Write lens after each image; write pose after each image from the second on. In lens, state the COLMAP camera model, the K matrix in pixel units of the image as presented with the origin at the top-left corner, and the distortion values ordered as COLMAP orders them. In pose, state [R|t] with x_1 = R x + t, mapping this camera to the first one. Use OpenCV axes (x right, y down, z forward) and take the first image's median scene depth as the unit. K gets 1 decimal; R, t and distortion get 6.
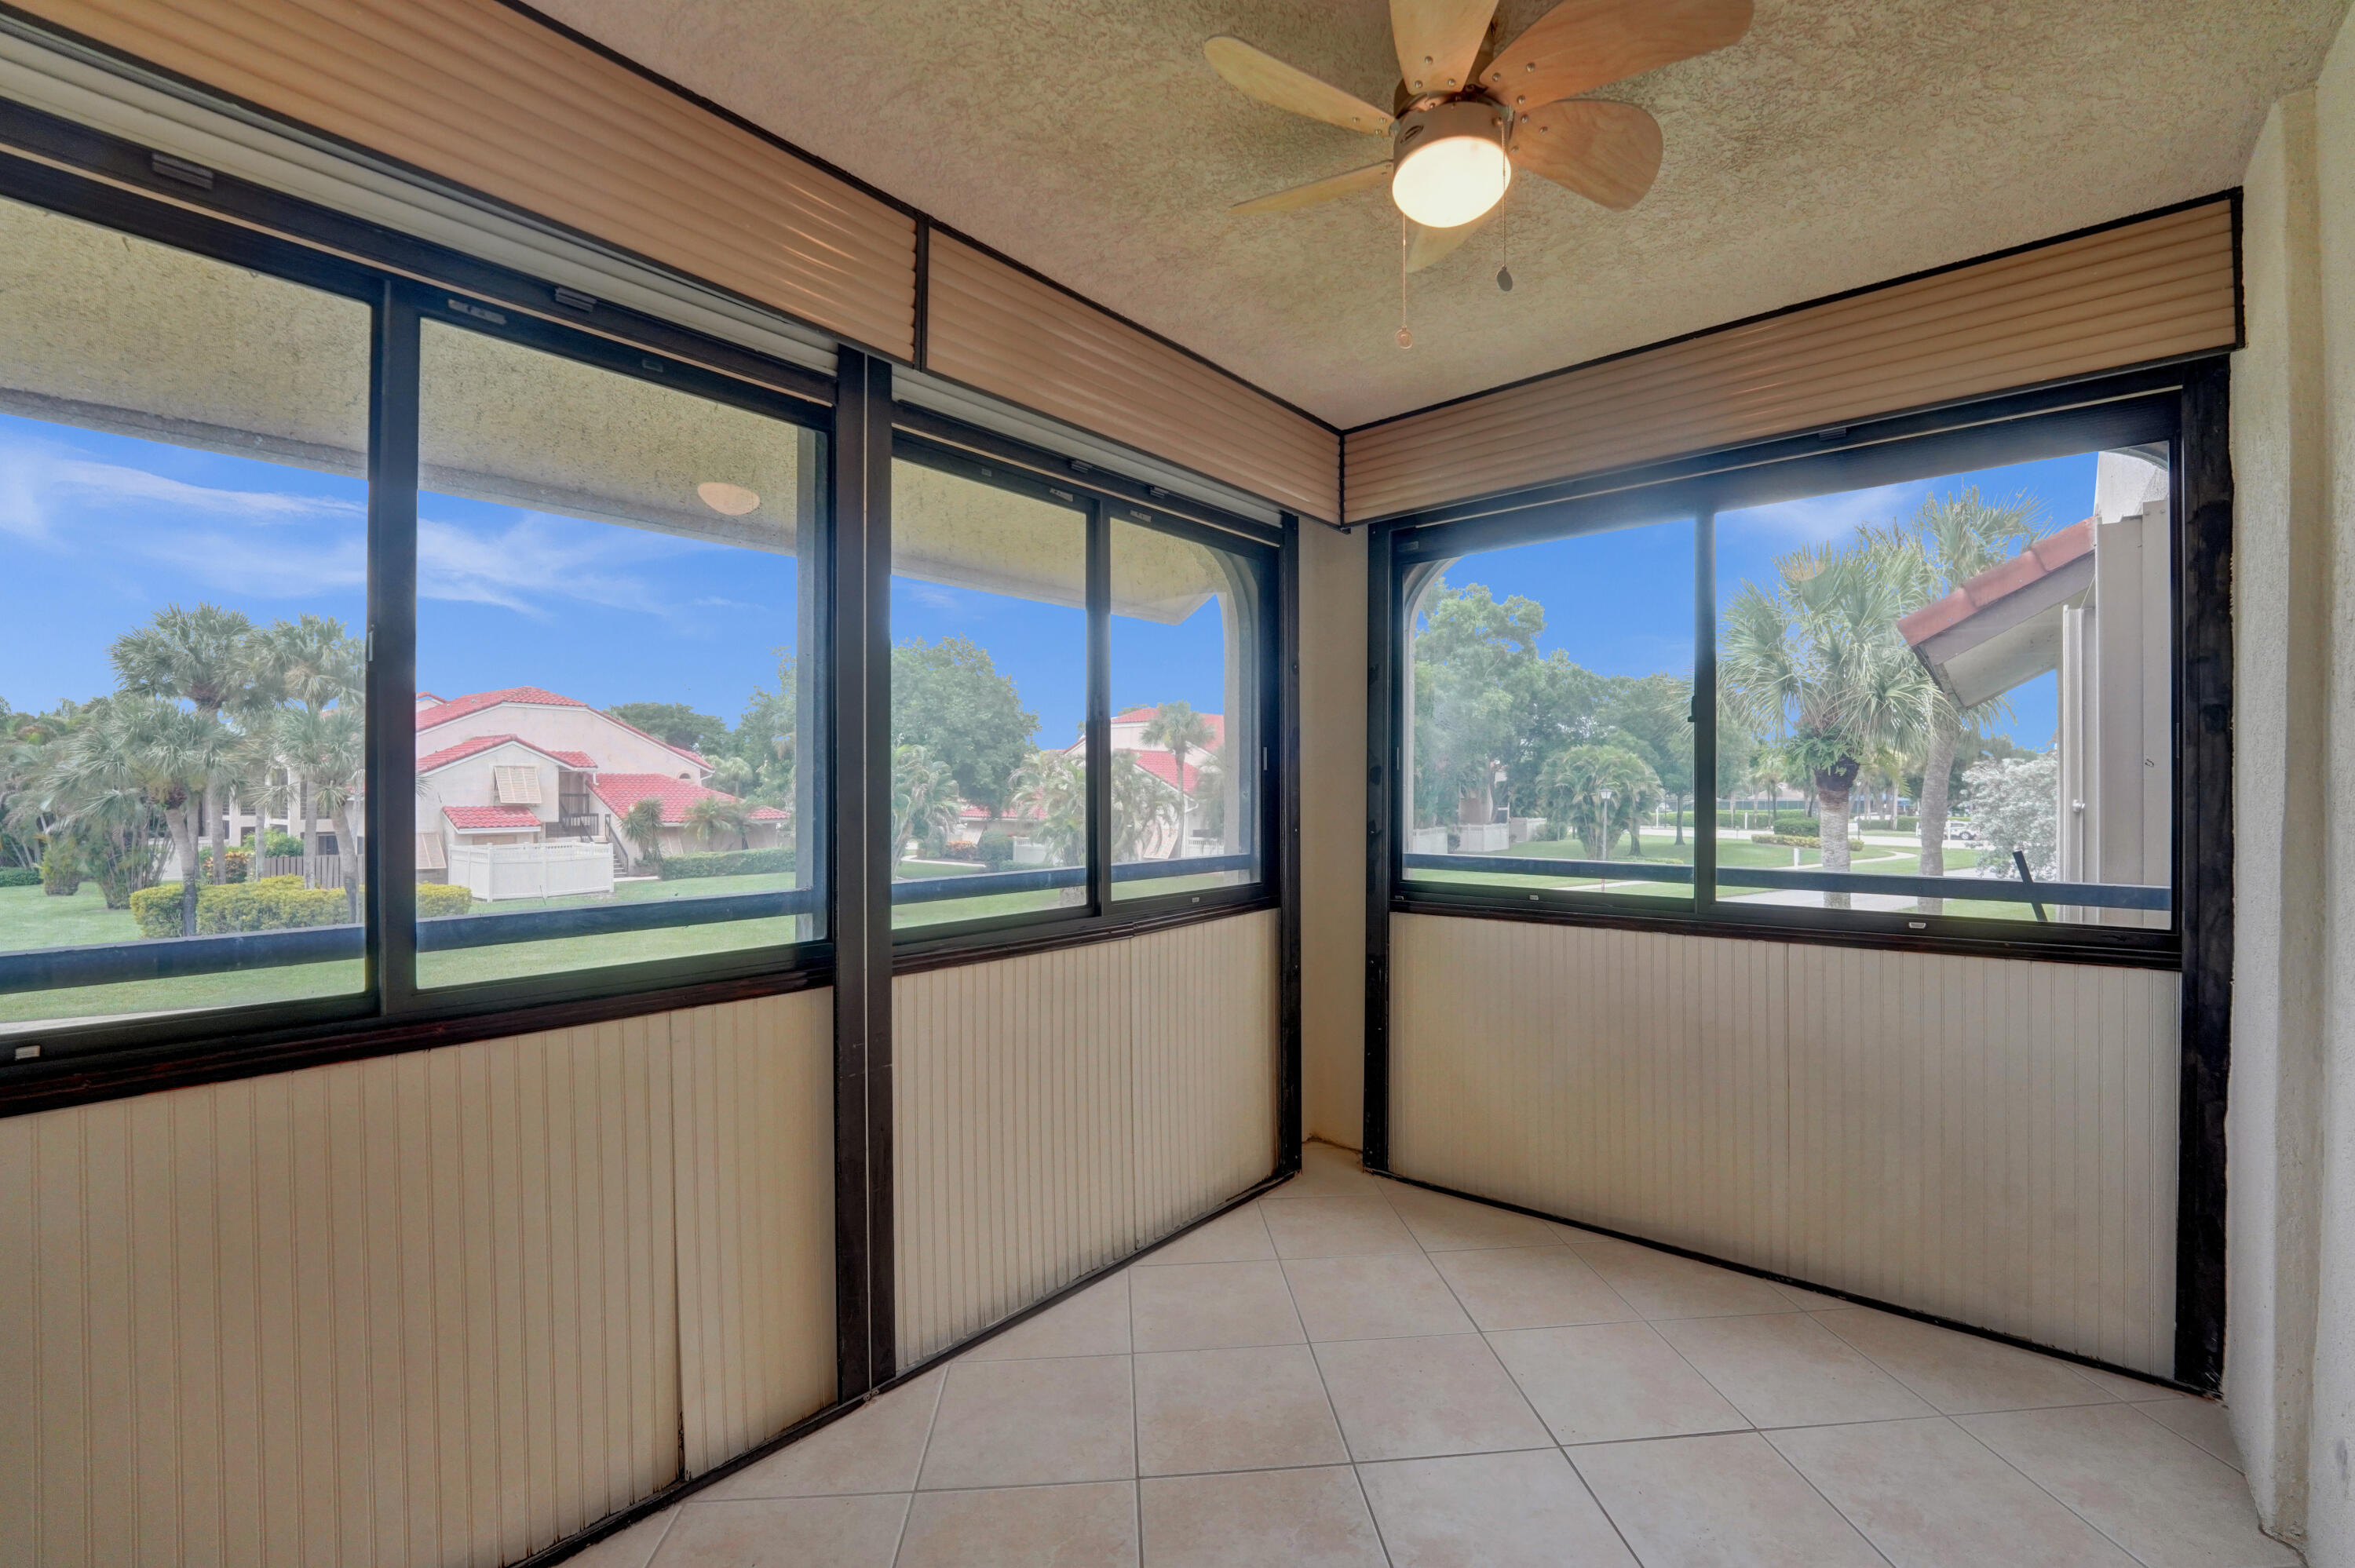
lens RADIAL K [[983.9, 0, 1184.1], [0, 983.9, 790.5], [0, 0, 1]] dist [-0.001608, -0.000137]
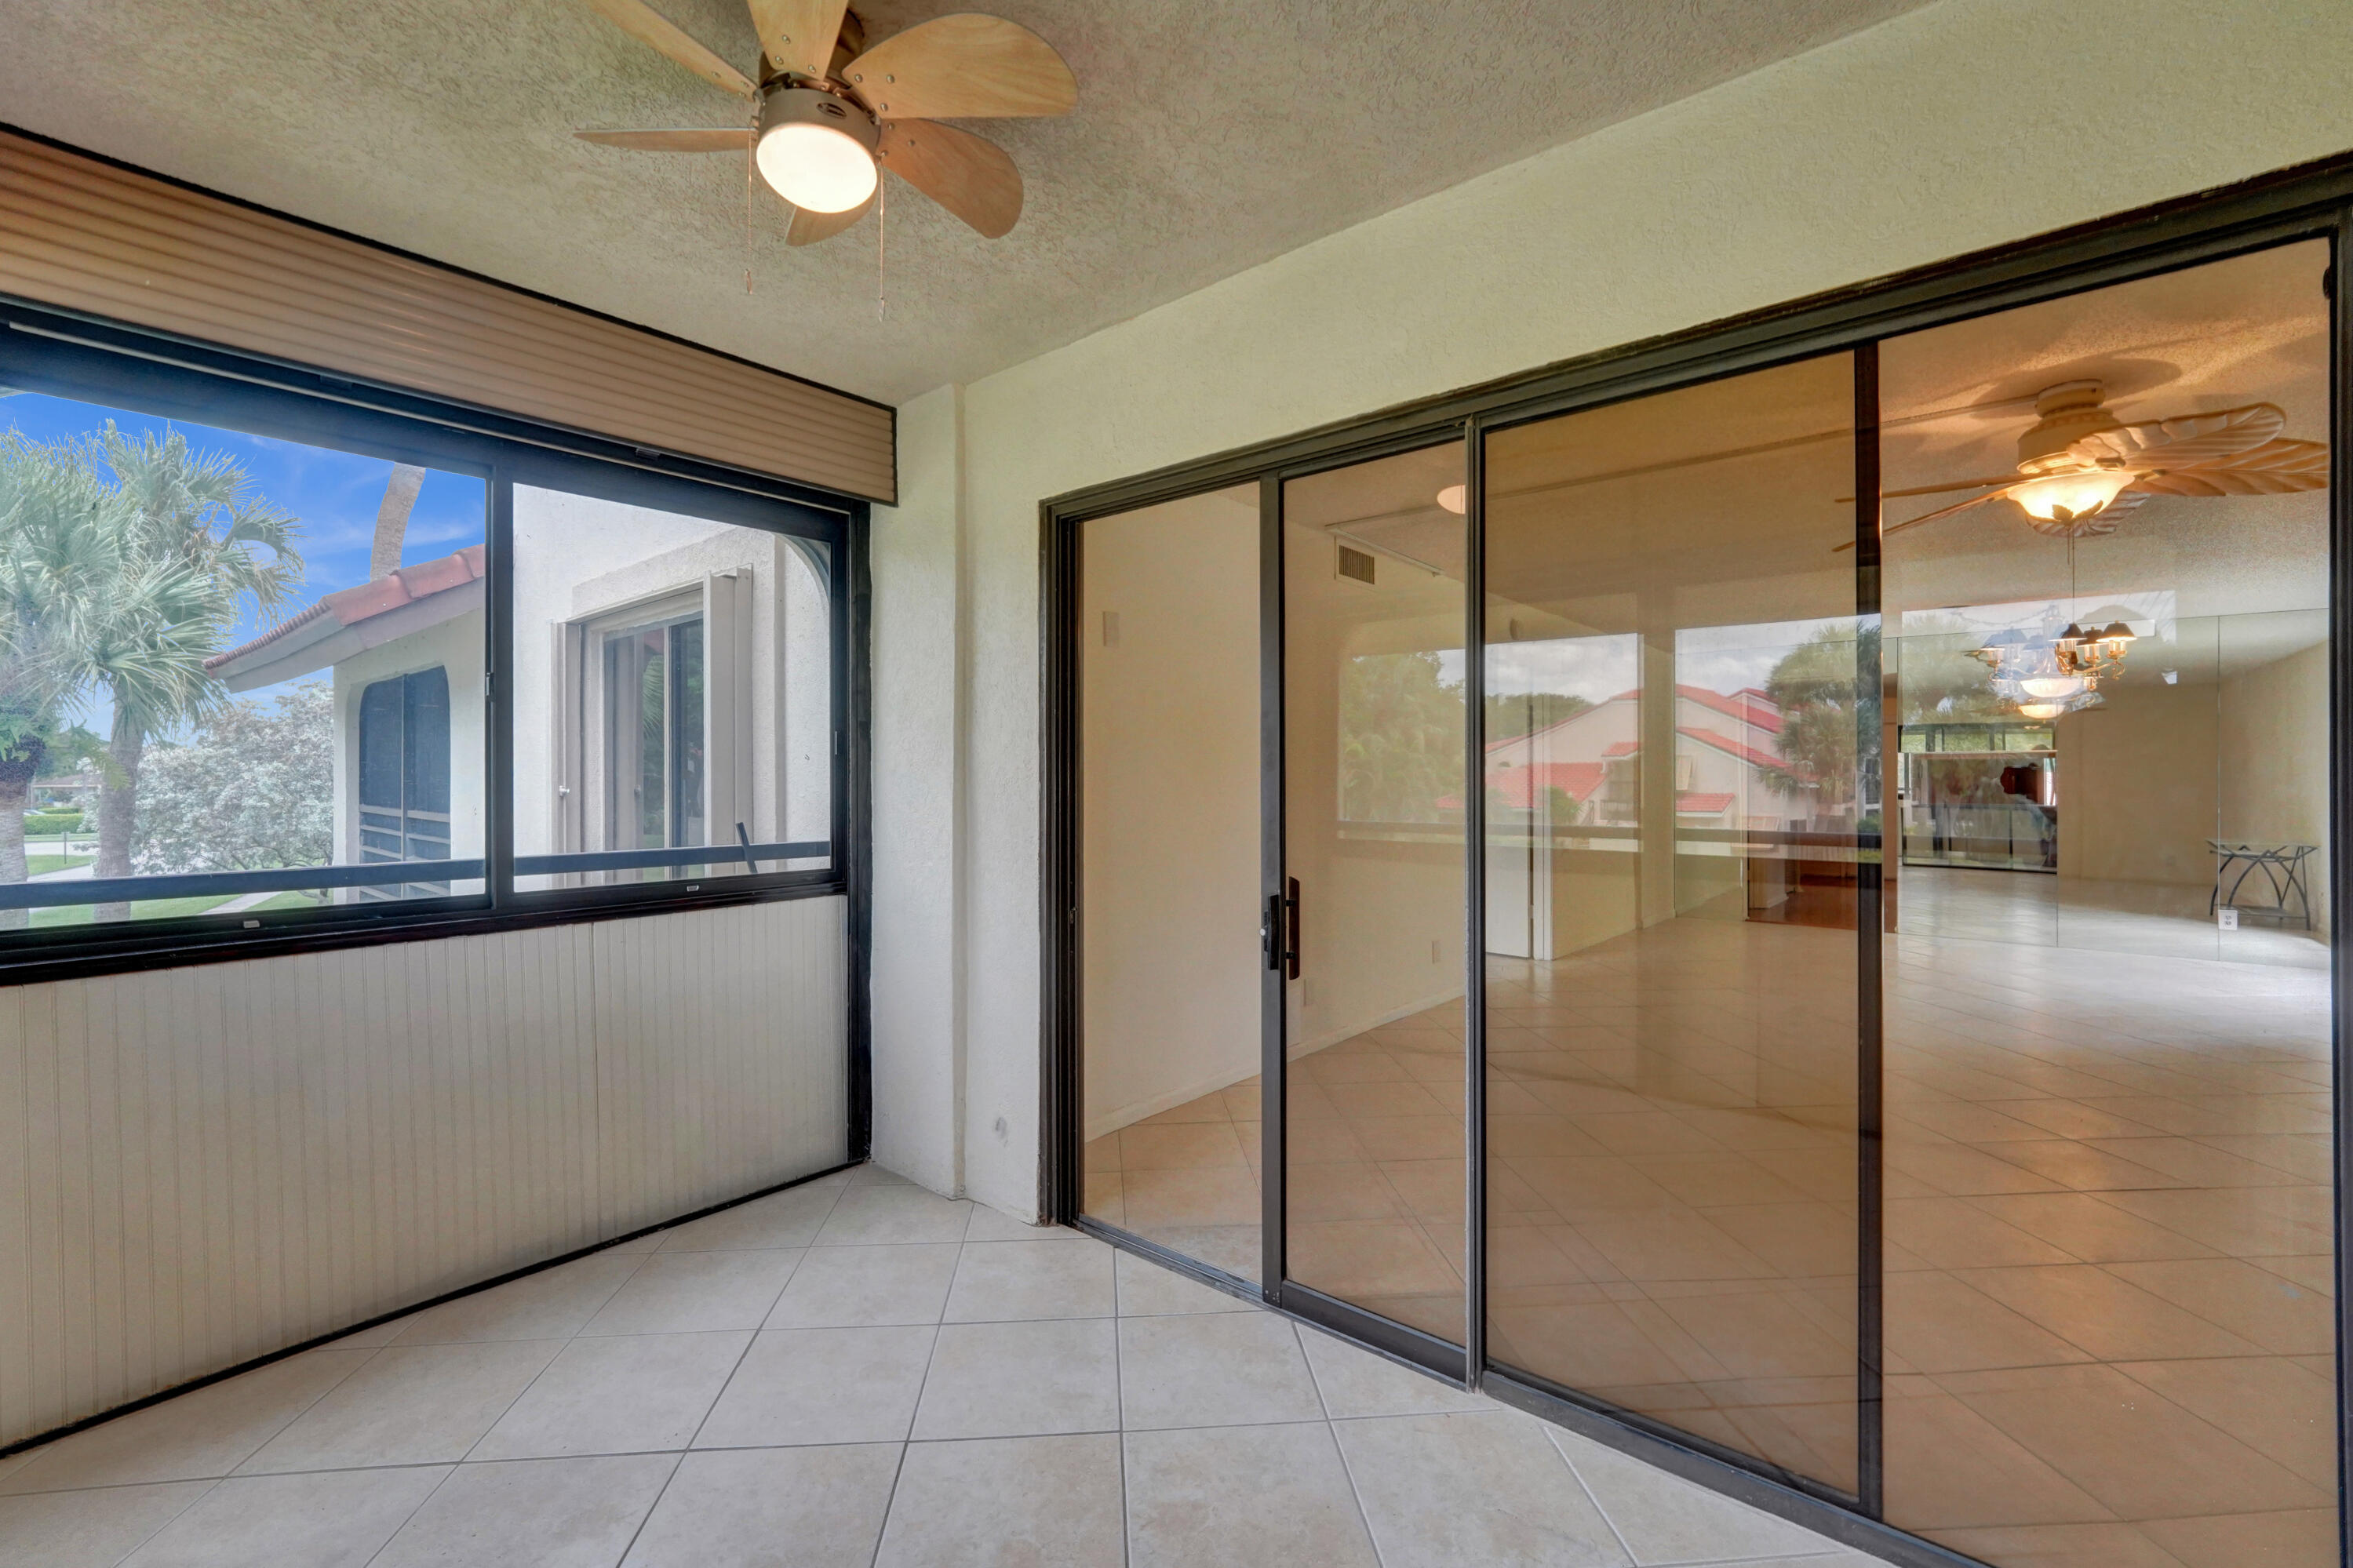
lens RADIAL K [[1012.4, 0, 1182.5], [0, 1012.4, 776.6], [0, 0, 1]] dist [-0.000854, -0.000150]
pose [[0.010200, 0.000584, 0.999948, -0.452760], [0.004367, 0.999990, -0.000629, 0.004068], [-0.999938, 0.004373, 0.010198, 0.370191]]
